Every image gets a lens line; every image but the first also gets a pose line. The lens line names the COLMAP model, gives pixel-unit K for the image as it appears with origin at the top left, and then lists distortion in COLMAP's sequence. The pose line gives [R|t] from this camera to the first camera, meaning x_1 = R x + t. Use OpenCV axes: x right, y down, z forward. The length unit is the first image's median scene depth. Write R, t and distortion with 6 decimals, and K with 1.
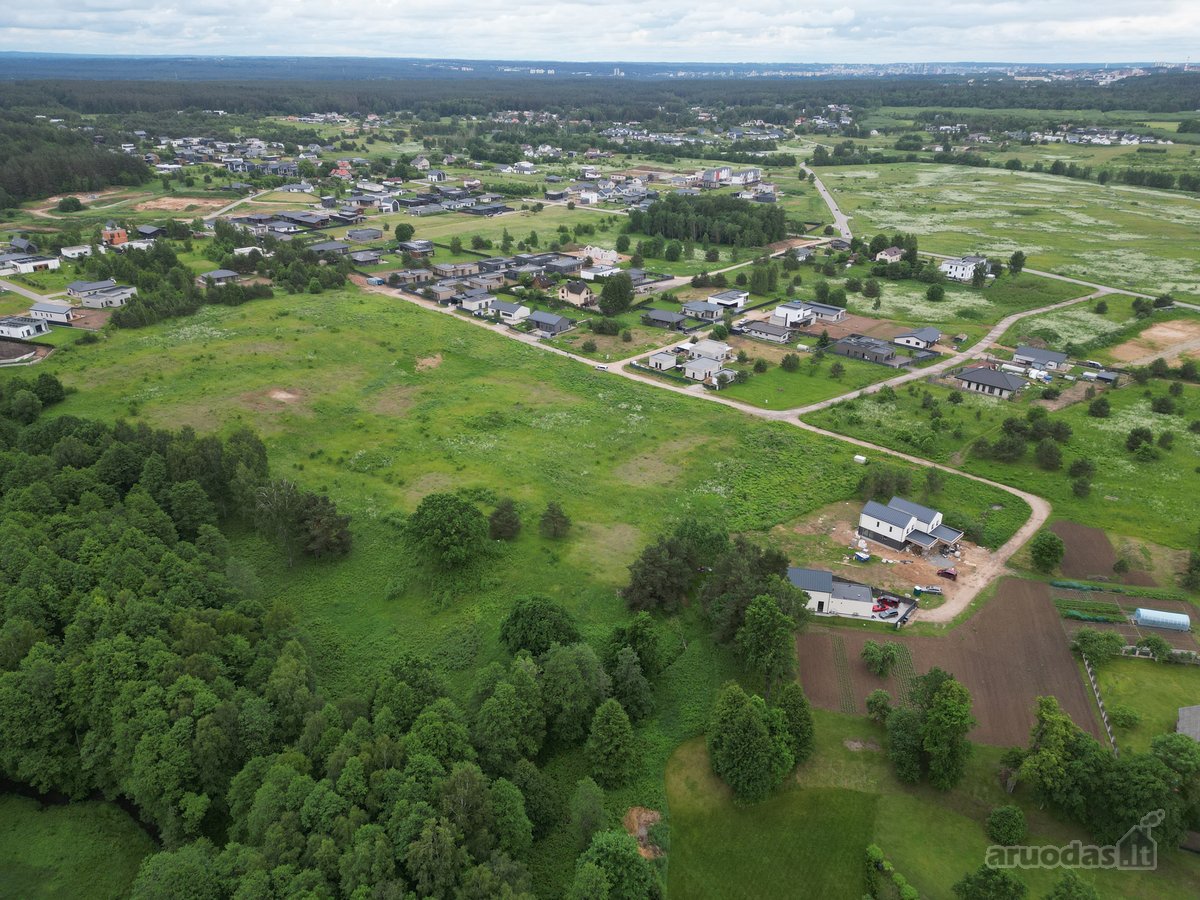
lens RADIAL K [[839.0, 0, 599.5], [0, 839.0, 451.9], [0, 0, 1]] dist [0.058386, -0.039815]
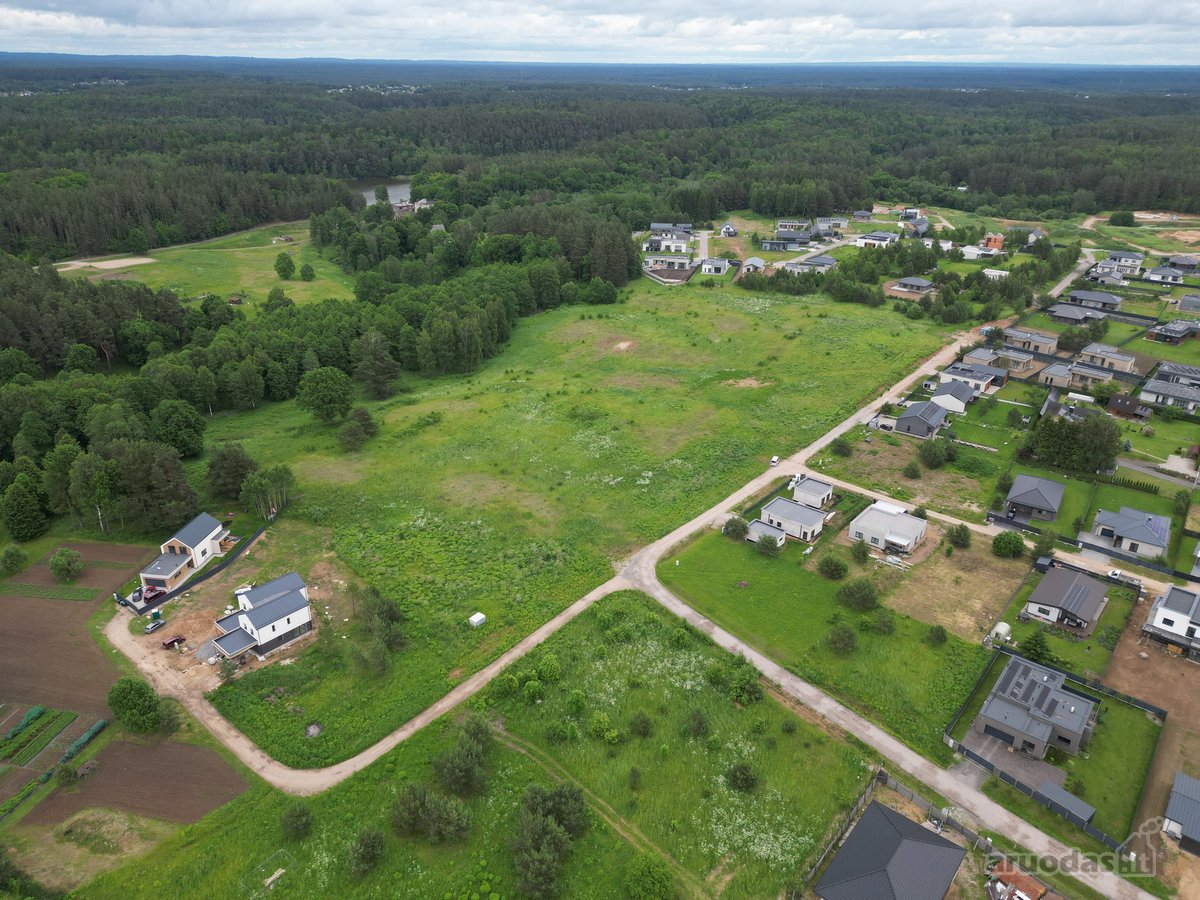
lens RADIAL K [[839.0, 0, 592.0], [0, 839.0, 444.7], [0, 0, 1]] dist [0.058386, -0.039815]
pose [[0.050587, 0.406223, -0.912373, 0.349447], [-0.427693, 0.834347, 0.347770, -0.155977], [0.902508, 0.372622, 0.215946, 0.341826]]
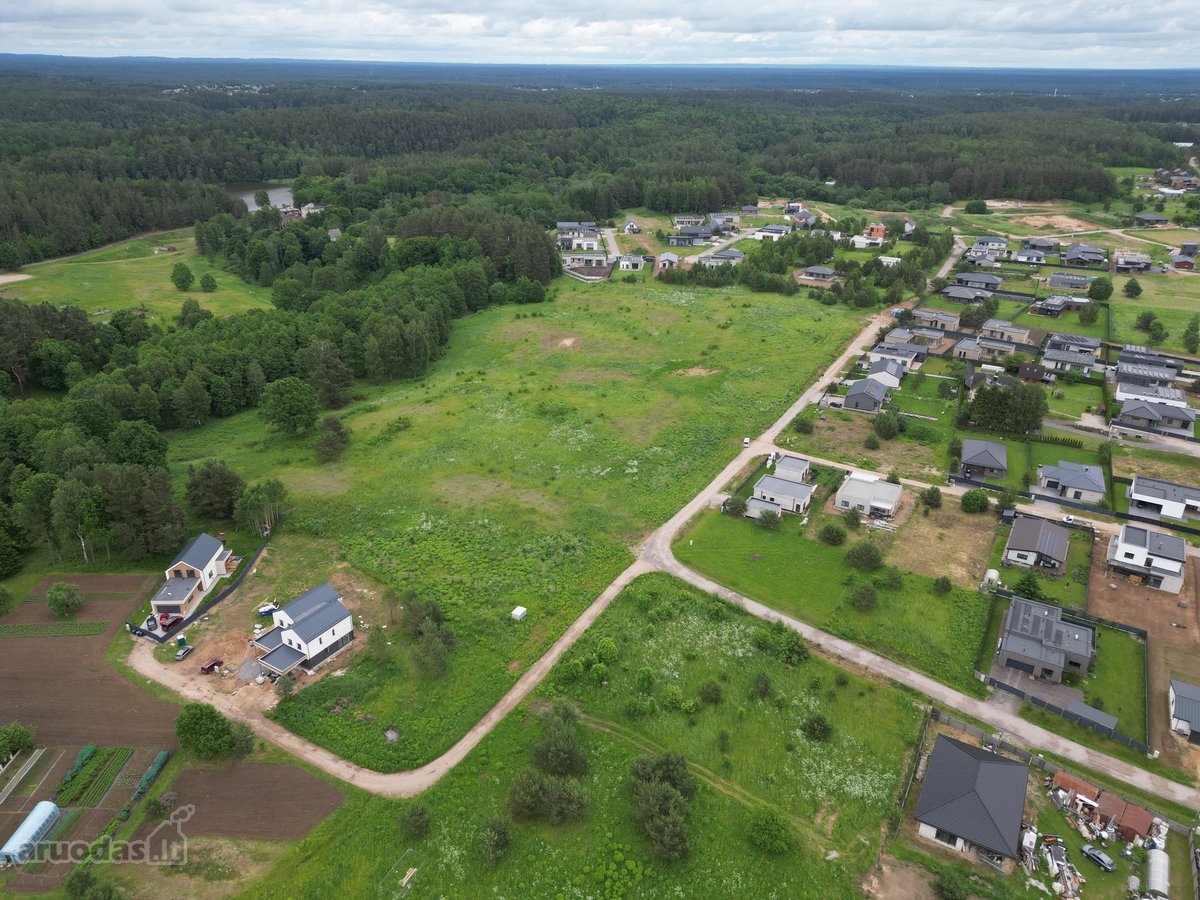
lens RADIAL K [[839.0, 0, 591.8], [0, 839.0, 447.7], [0, 0, 1]] dist [0.058386, -0.039815]
pose [[0.215506, 0.399459, -0.891061, 0.351879], [-0.417919, 0.862440, 0.285554, -0.133898], [0.882554, 0.310852, 0.352803, 0.294466]]
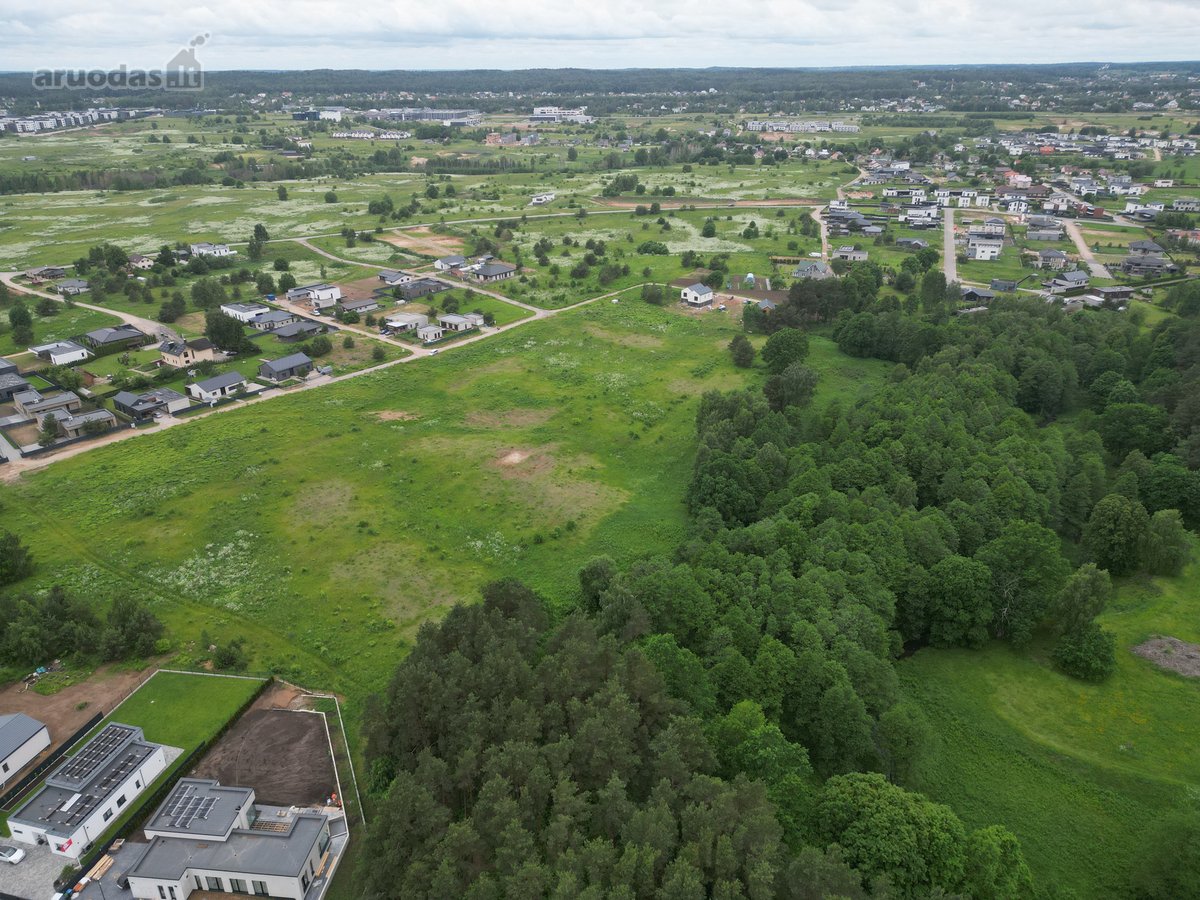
lens RADIAL K [[839.0, 0, 599.3], [0, 839.0, 452.3], [0, 0, 1]] dist [0.058386, -0.039815]
pose [[-0.070113, -0.419739, 0.904933, -0.525969], [0.423140, 0.808993, 0.408023, -0.175396], [-0.903348, 0.411520, 0.120888, 0.368915]]
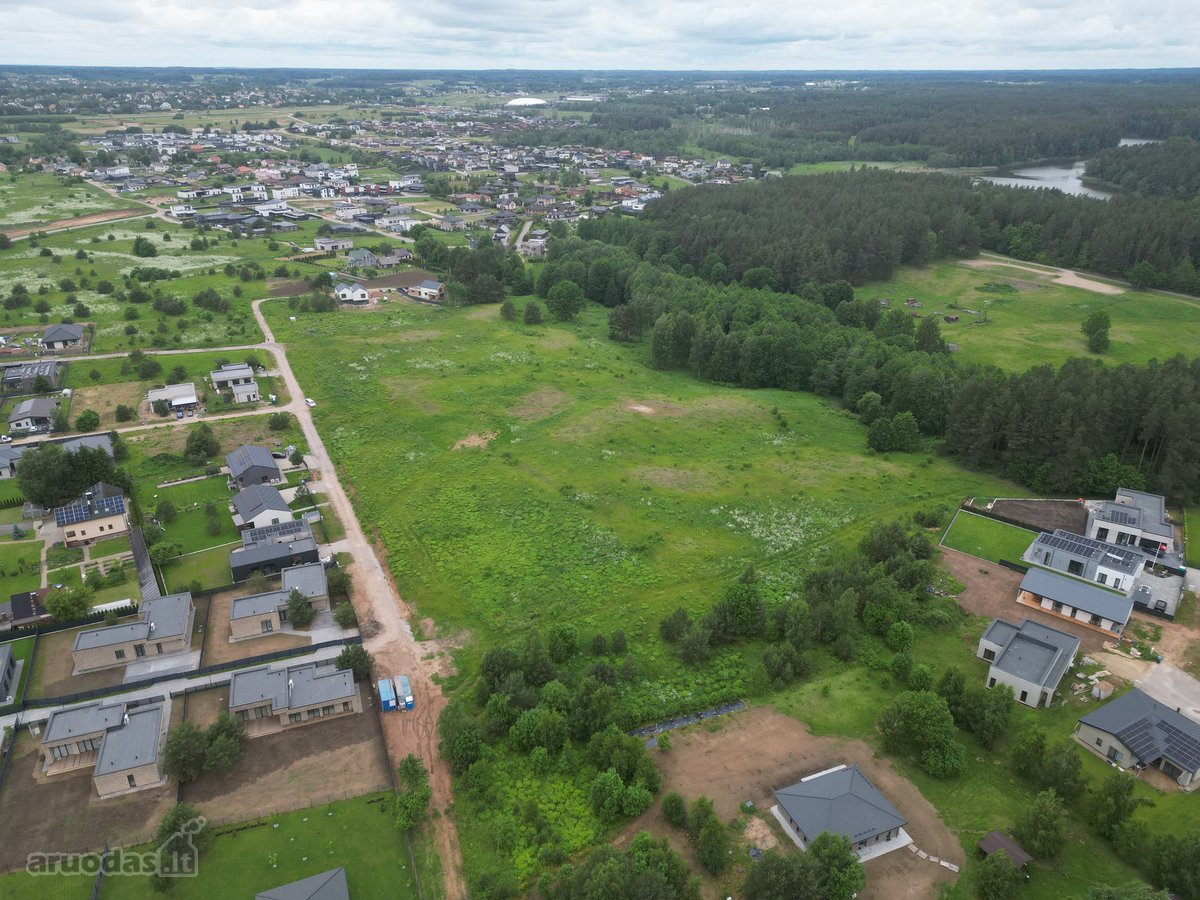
lens RADIAL K [[839.0, 0, 598.7], [0, 839.0, 452.5], [0, 0, 1]] dist [0.058386, -0.039815]
pose [[-0.929683, -0.163000, 0.330335, -0.299384], [0.143558, 0.665540, 0.732426, -0.345492], [-0.339237, 0.728346, -0.595341, 0.744477]]
